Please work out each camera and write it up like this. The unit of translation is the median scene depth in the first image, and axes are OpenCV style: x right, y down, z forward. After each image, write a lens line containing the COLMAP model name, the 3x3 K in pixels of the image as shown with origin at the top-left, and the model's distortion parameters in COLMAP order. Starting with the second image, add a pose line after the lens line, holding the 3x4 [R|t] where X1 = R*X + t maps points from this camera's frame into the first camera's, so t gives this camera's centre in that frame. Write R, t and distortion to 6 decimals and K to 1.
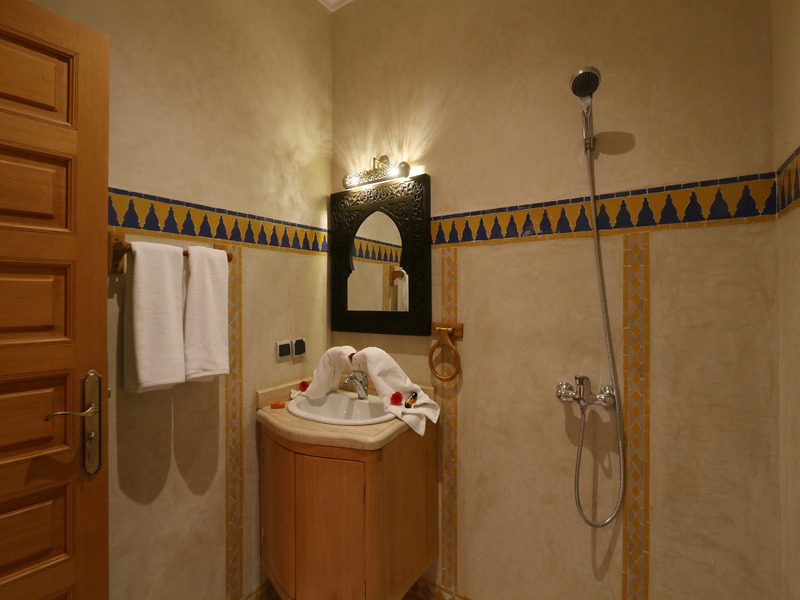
lens RADIAL K [[373.7, 0, 401.2], [0, 373.7, 299.1], [0, 0, 1]] dist [-0.016415, -0.000323]
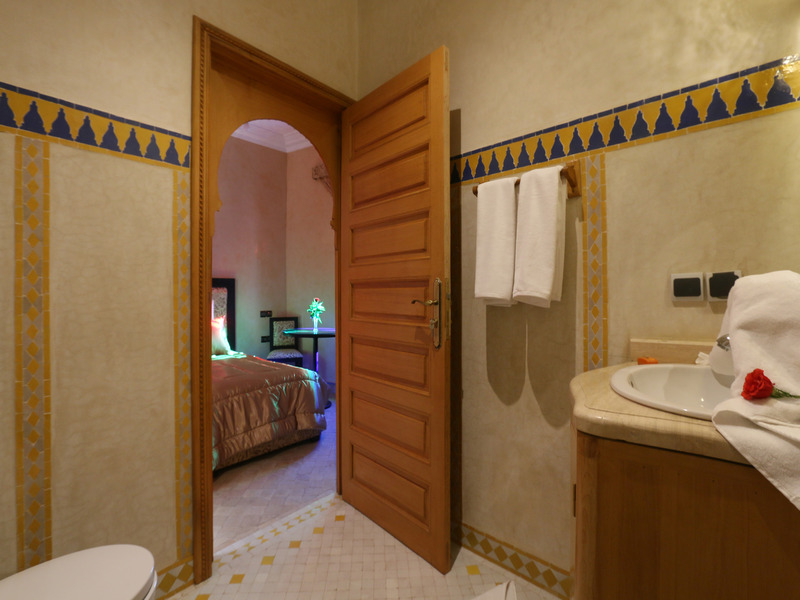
lens RADIAL K [[373.7, 0, 402.1], [0, 373.7, 292.3], [0, 0, 1]] dist [-0.016415, -0.000323]
pose [[-0.142755, -0.000360, -0.989758, 0.435897], [0.005606, 0.999984, -0.001172, 0.162061], [0.989742, -0.005716, -0.142751, 0.689566]]
